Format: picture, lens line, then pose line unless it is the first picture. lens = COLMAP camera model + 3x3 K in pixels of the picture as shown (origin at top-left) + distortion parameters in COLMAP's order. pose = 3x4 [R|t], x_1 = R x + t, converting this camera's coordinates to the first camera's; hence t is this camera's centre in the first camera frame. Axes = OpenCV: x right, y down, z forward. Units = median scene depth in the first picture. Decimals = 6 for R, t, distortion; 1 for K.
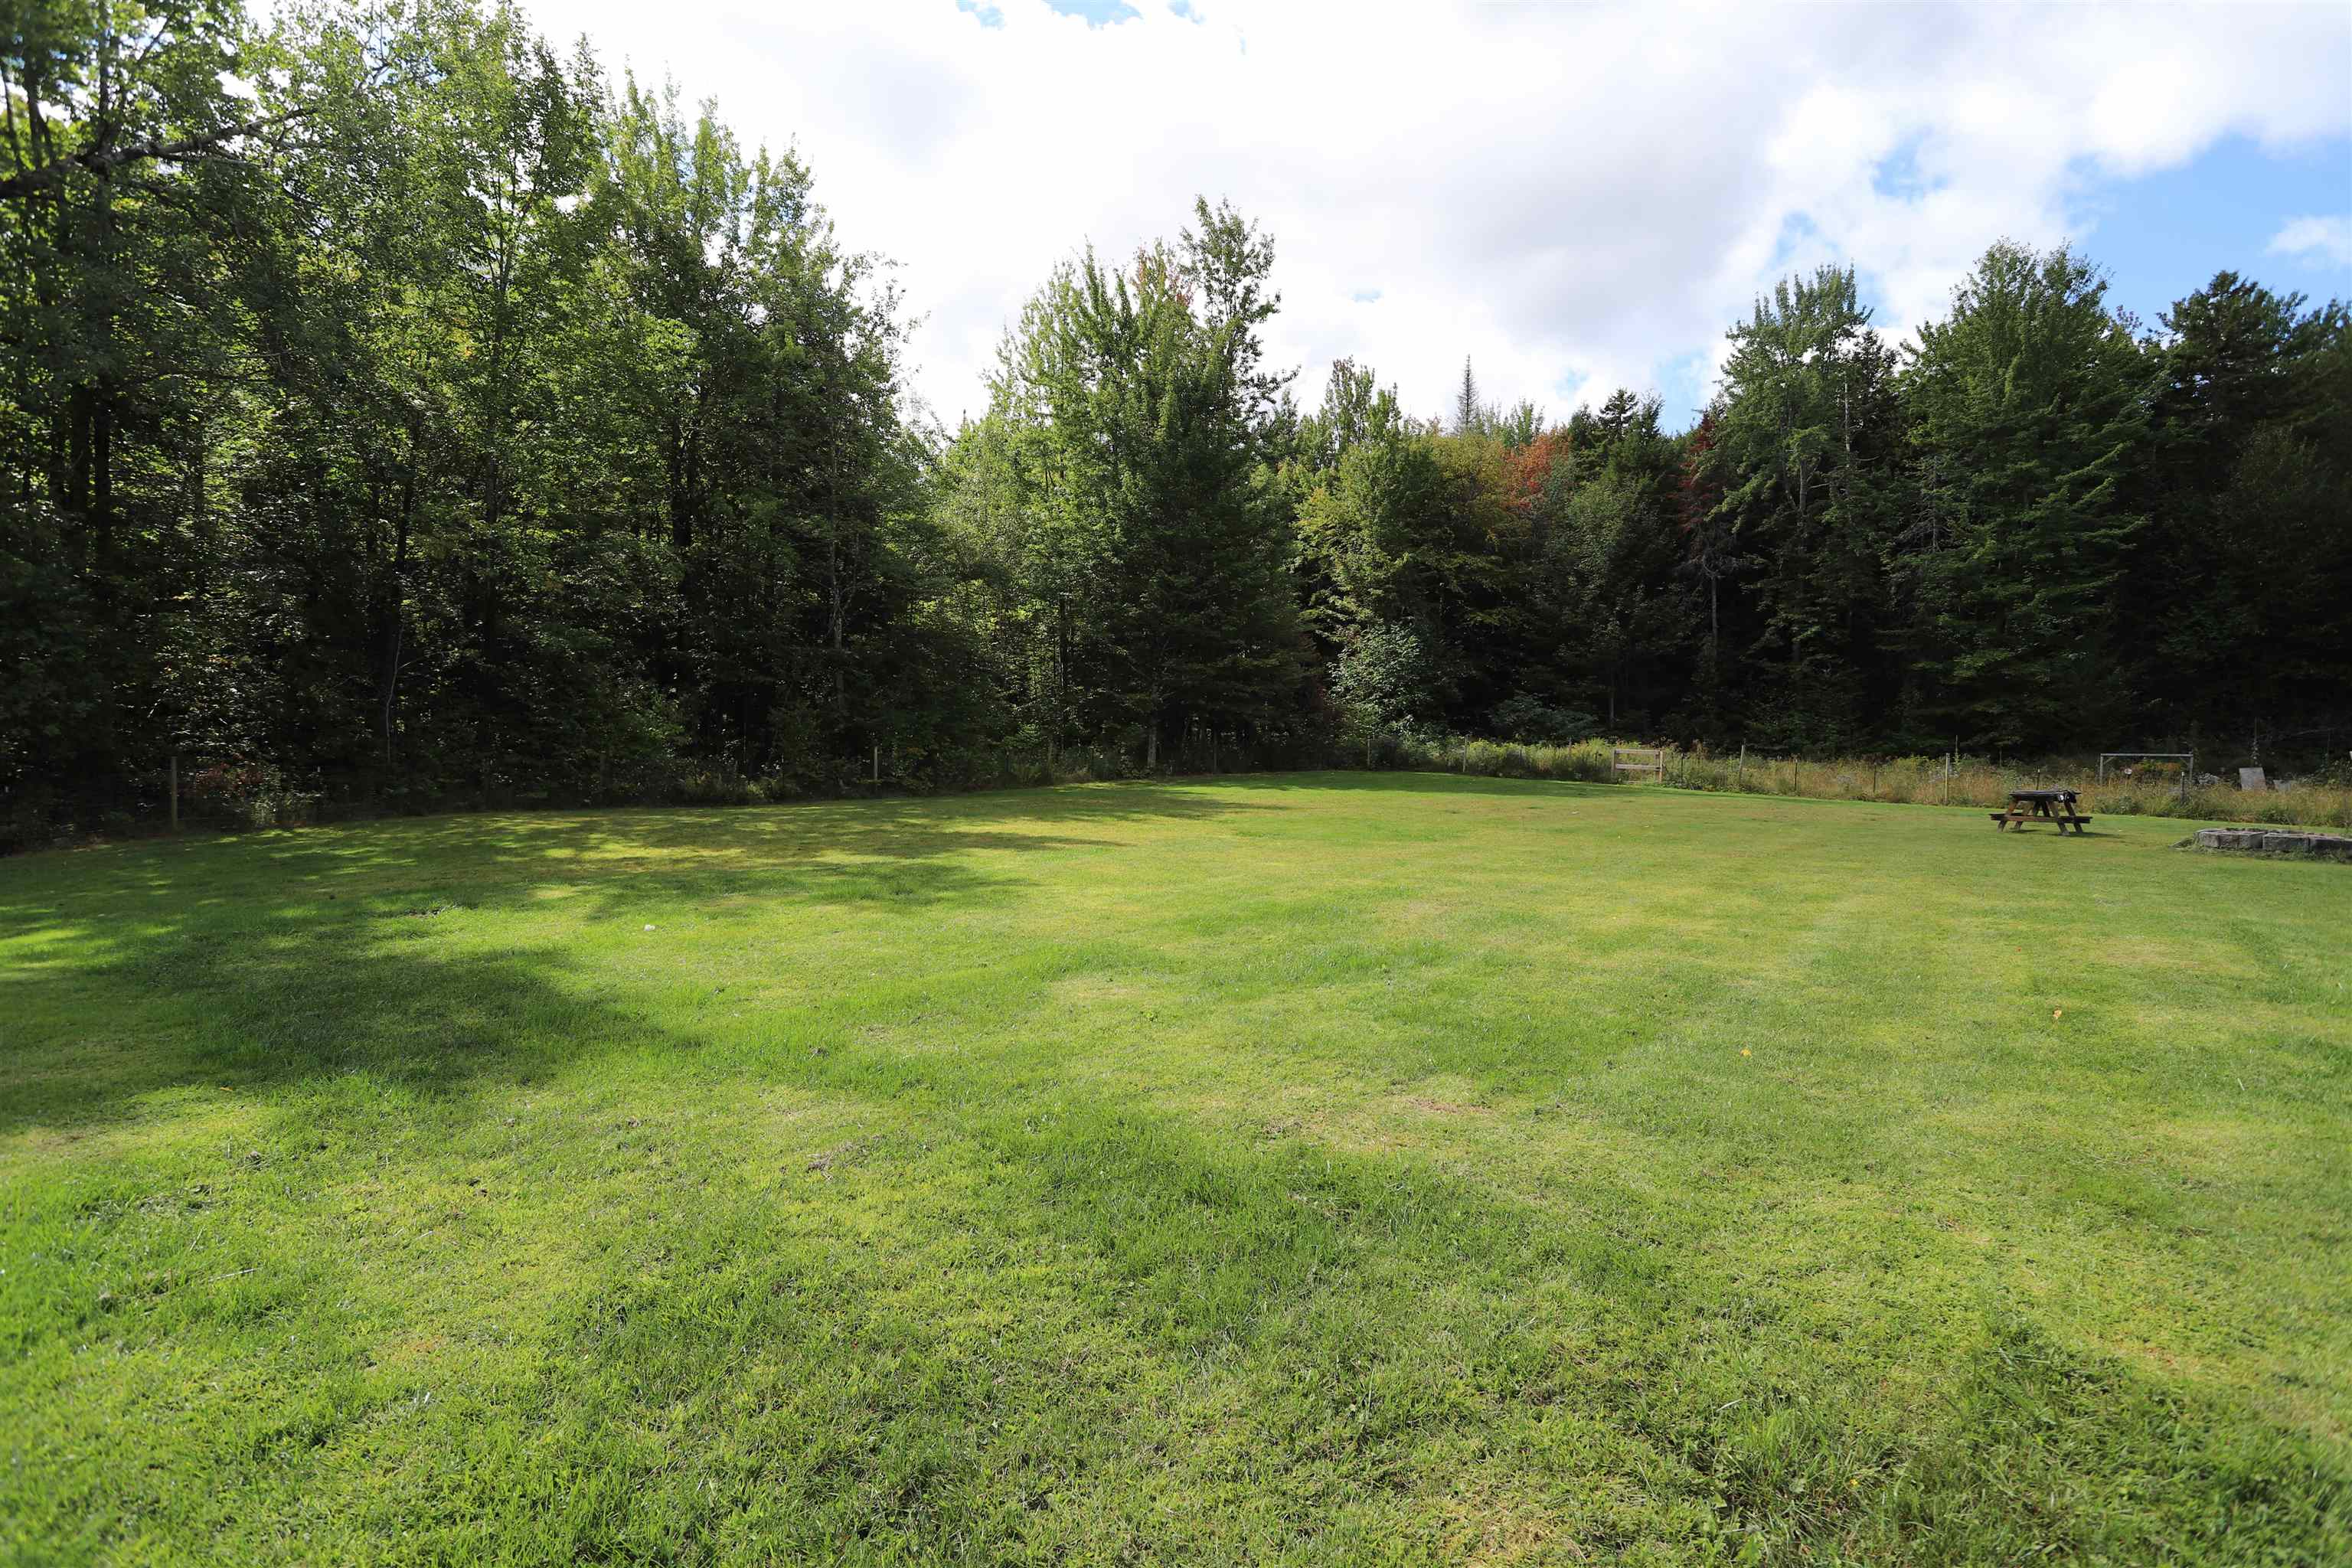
lens RADIAL K [[1155.1, 0, 1170.0], [0, 1155.1, 778.1], [0, 0, 1]] dist [-0.059438, 0.026980]
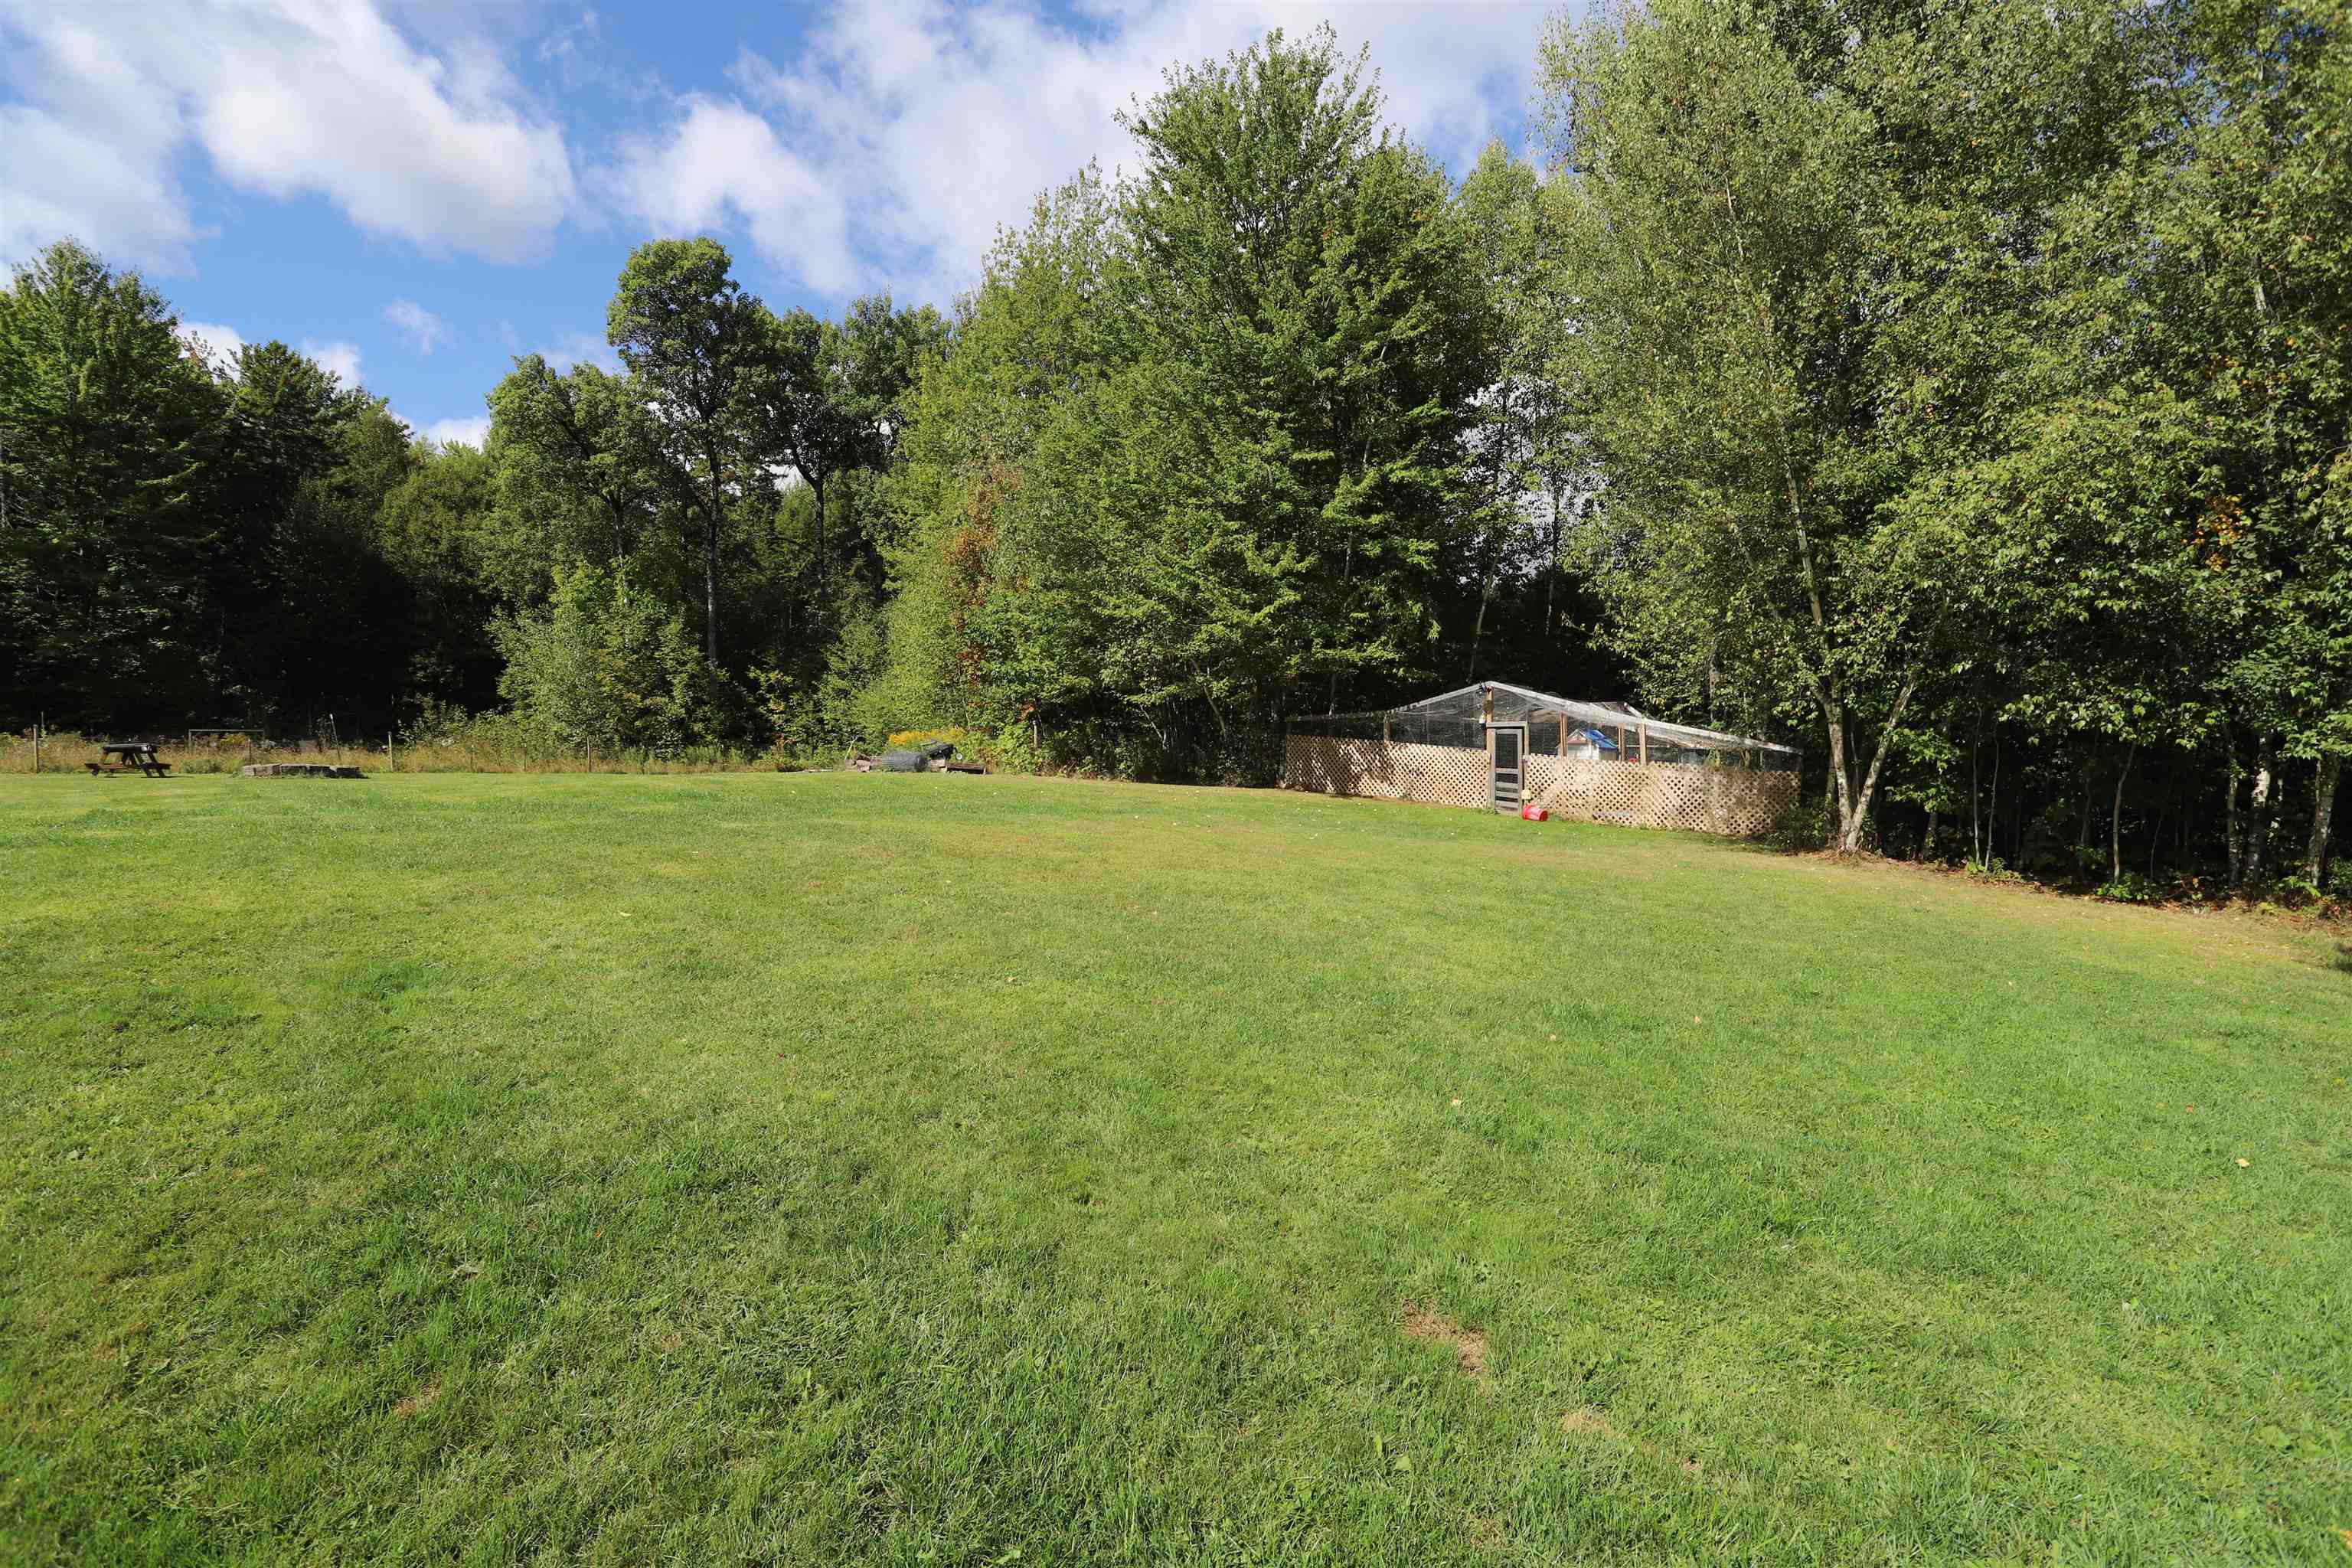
lens RADIAL K [[1155.1, 0, 1183.4], [0, 1155.1, 773.8], [0, 0, 1]] dist [-0.059438, 0.026980]
pose [[0.162566, -0.034764, 0.986085, -0.137413], [0.032159, 0.999035, 0.029919, 0.019978], [-0.986173, 0.026848, 0.163527, -0.186687]]
